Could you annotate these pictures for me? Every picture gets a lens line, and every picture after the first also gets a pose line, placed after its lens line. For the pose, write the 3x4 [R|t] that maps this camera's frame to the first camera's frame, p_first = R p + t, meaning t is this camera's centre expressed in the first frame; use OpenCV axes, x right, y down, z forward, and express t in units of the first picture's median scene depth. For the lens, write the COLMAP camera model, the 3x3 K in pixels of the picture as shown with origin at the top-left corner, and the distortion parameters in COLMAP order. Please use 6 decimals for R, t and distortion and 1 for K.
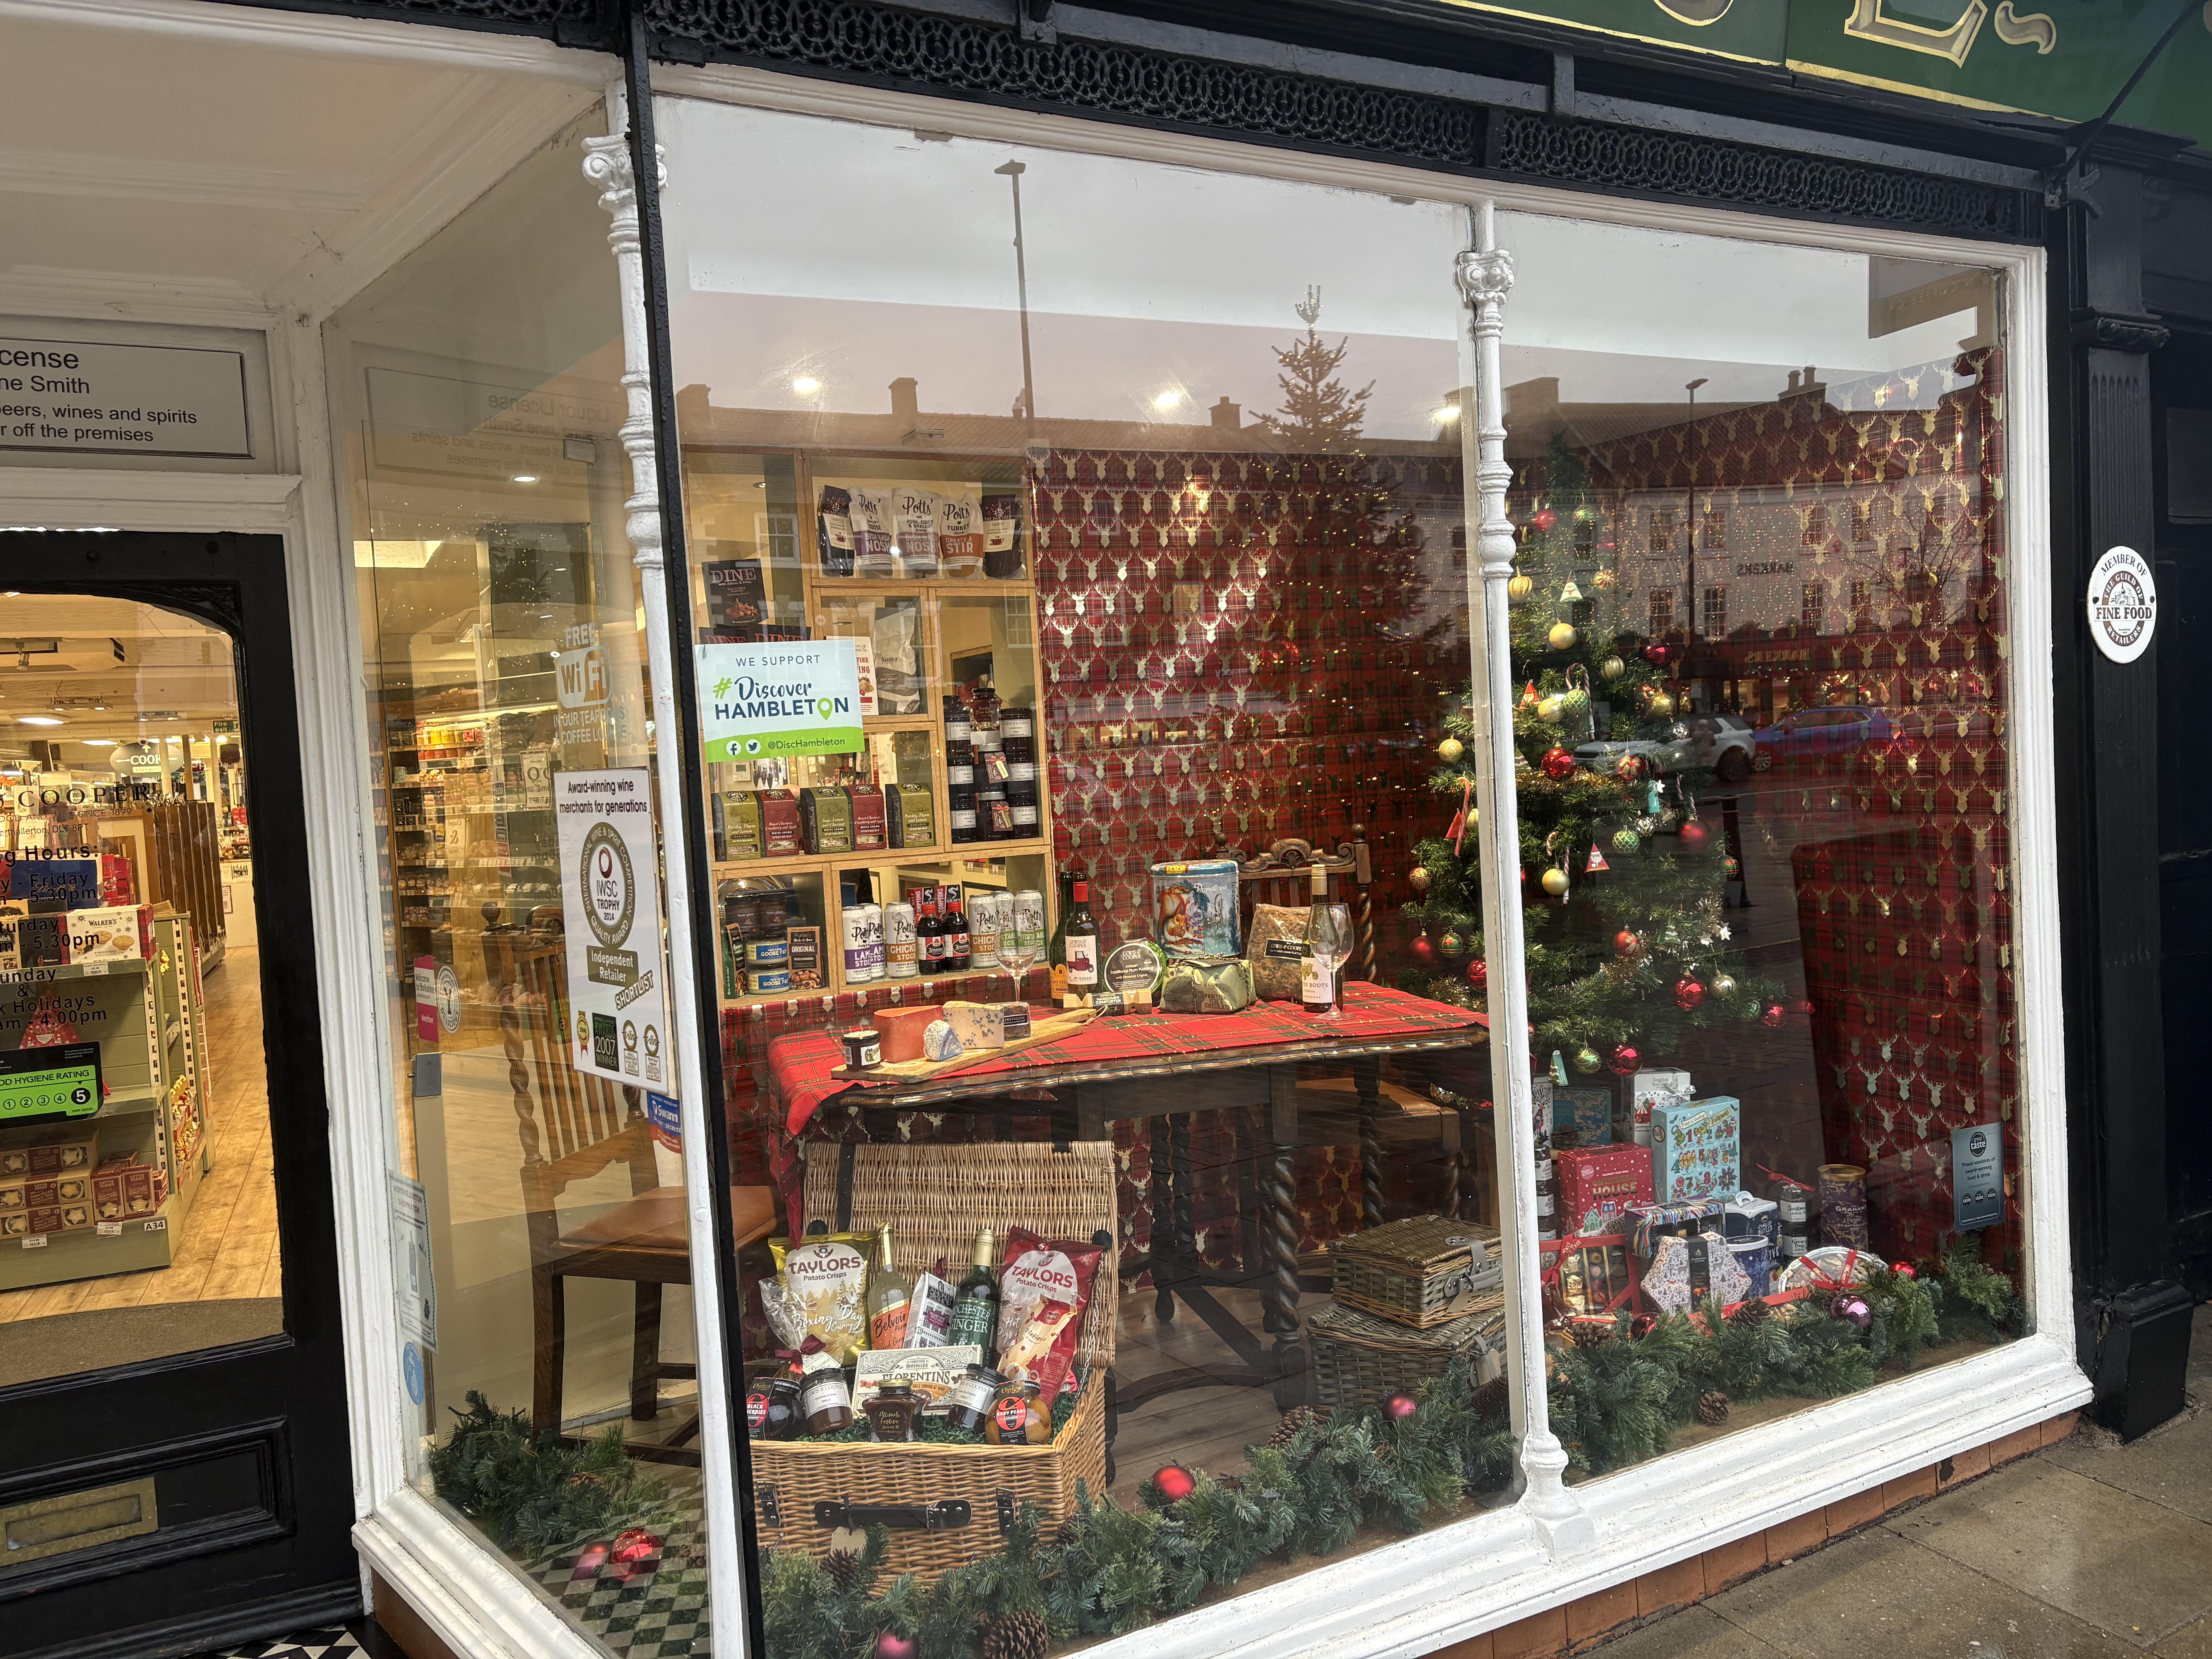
lens RADIAL K [[1663.7, 0, 1109.7], [0, 1663.7, 825.3], [0, 0, 1]] dist [-0.001139, -0.005243]
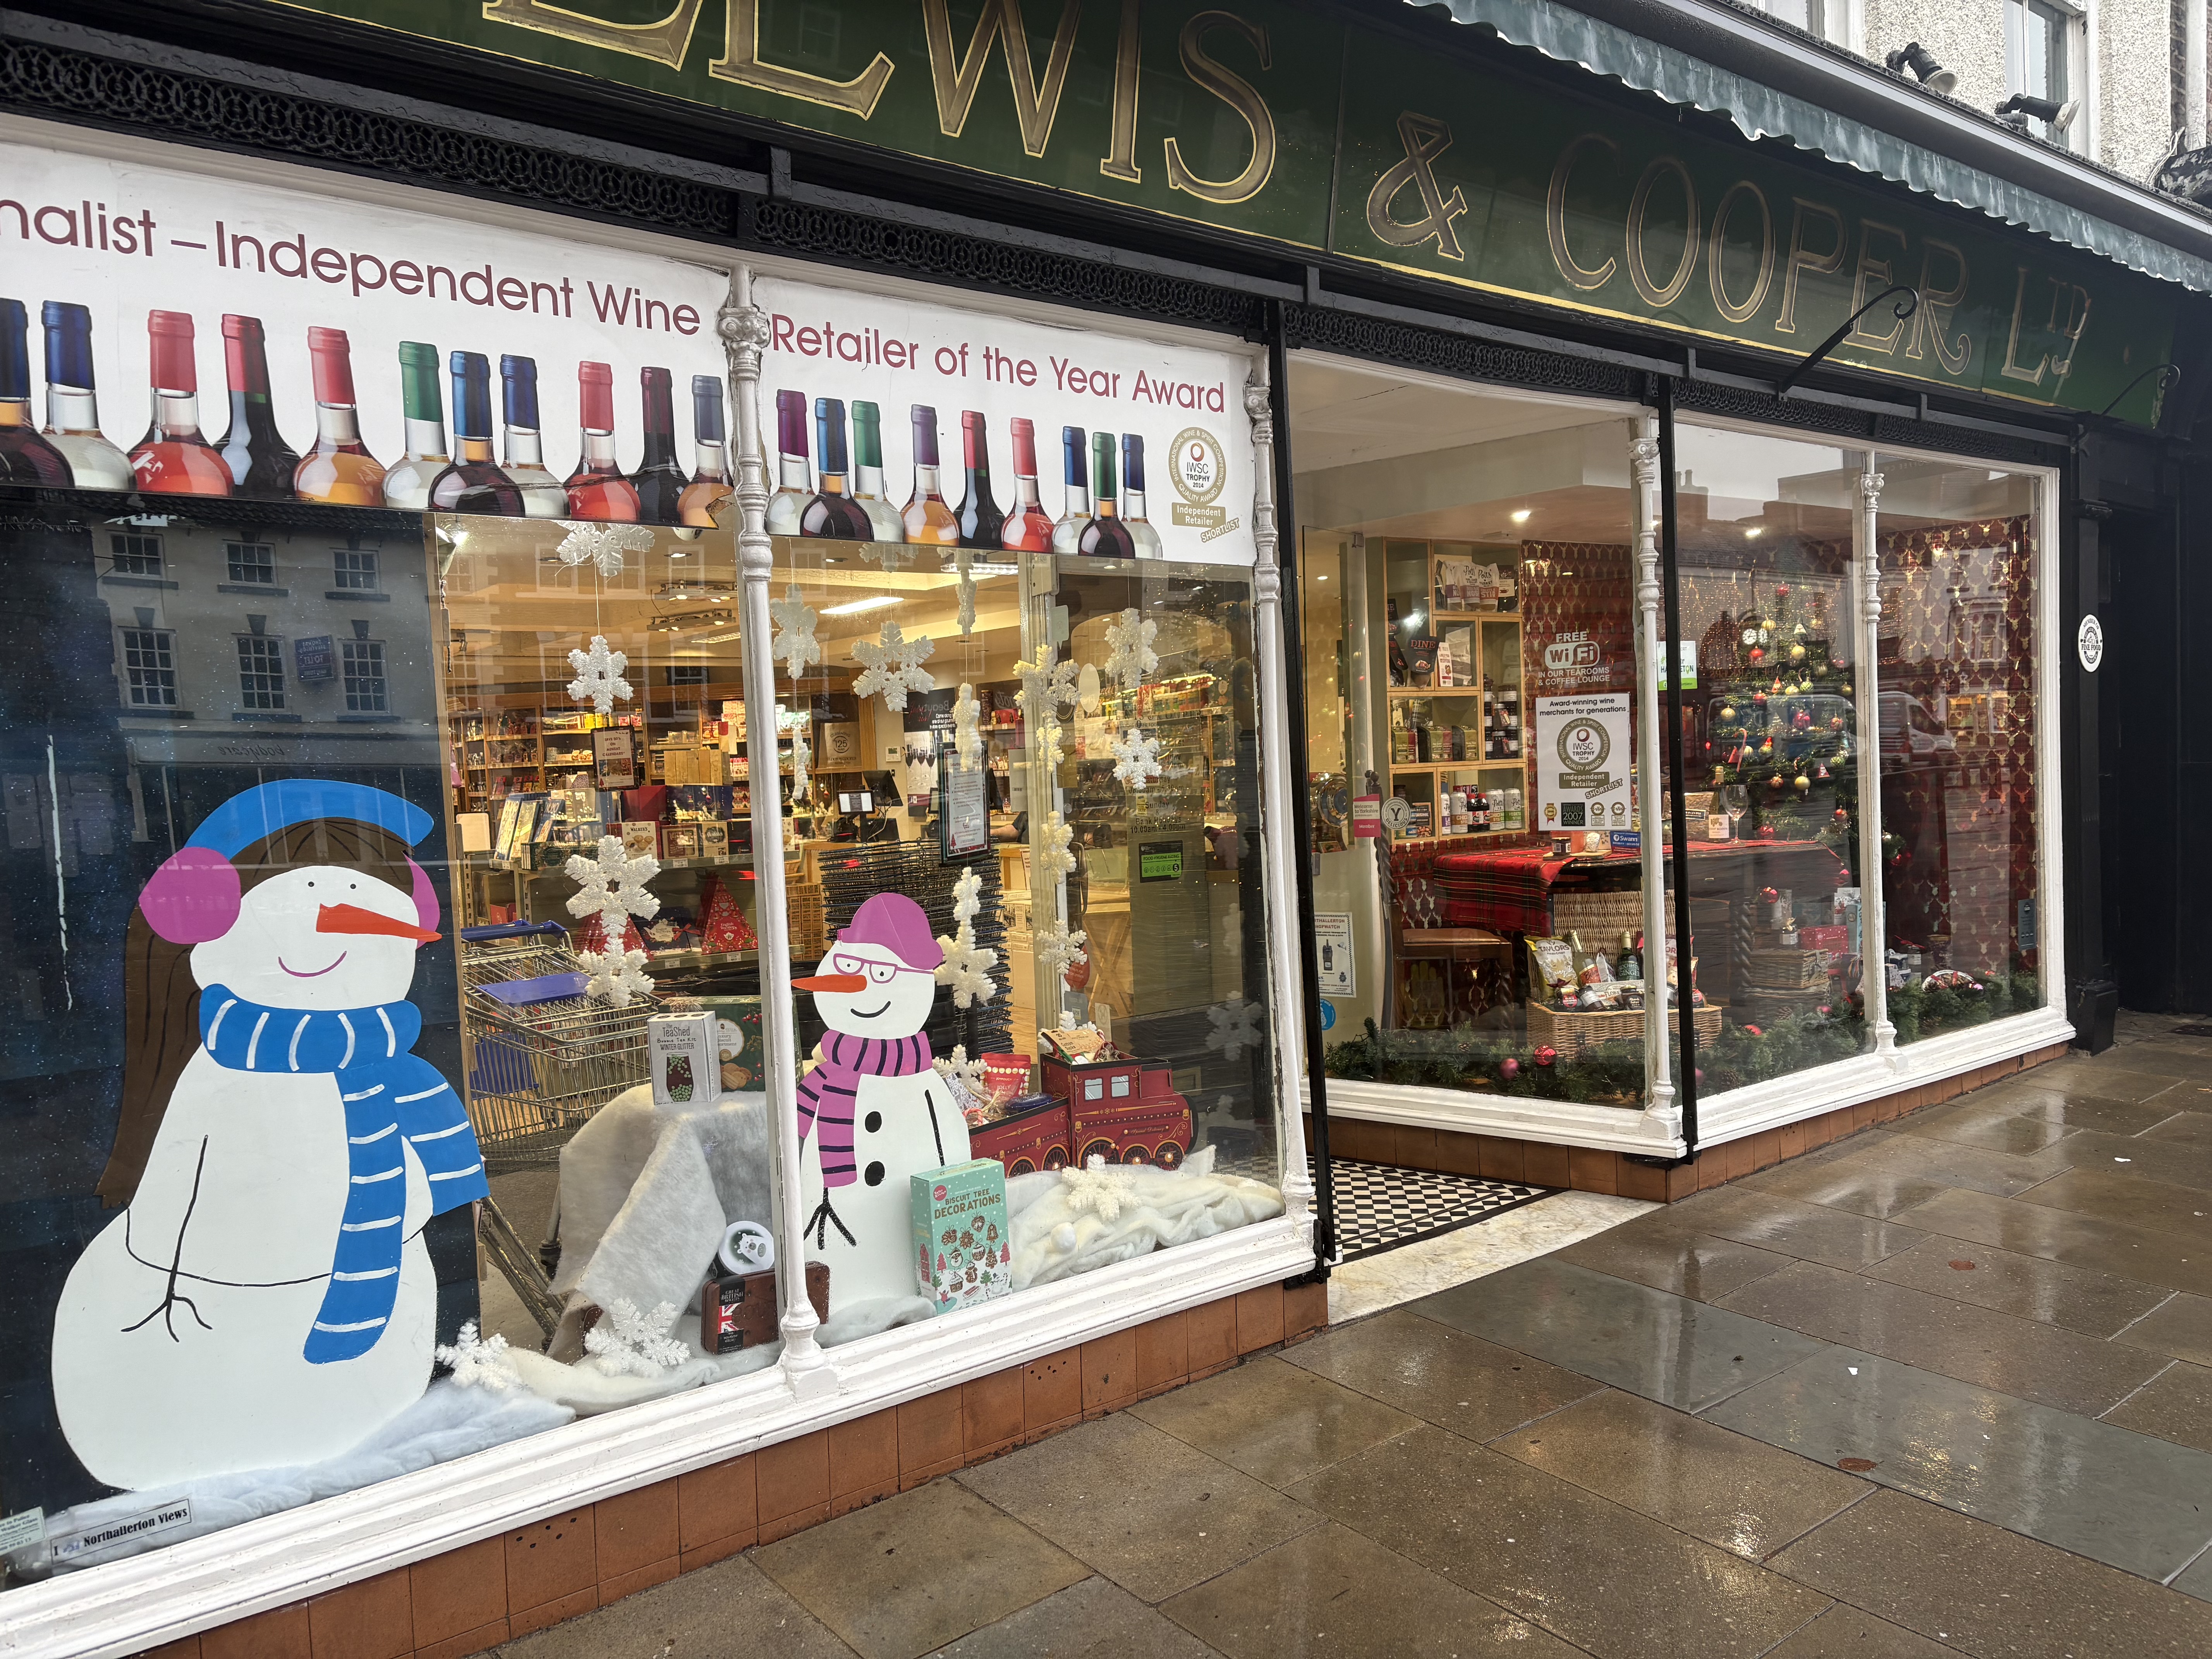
lens RADIAL K [[1663.7, 0, 1103.6], [0, 1663.7, 829.5], [0, 0, 1]] dist [-0.001139, -0.005243]
pose [[0.984257, 0.008460, 0.176540, -0.912595], [-0.006226, 0.999893, -0.013206, 0.126230], [-0.176633, 0.011899, 0.984205, -0.768294]]
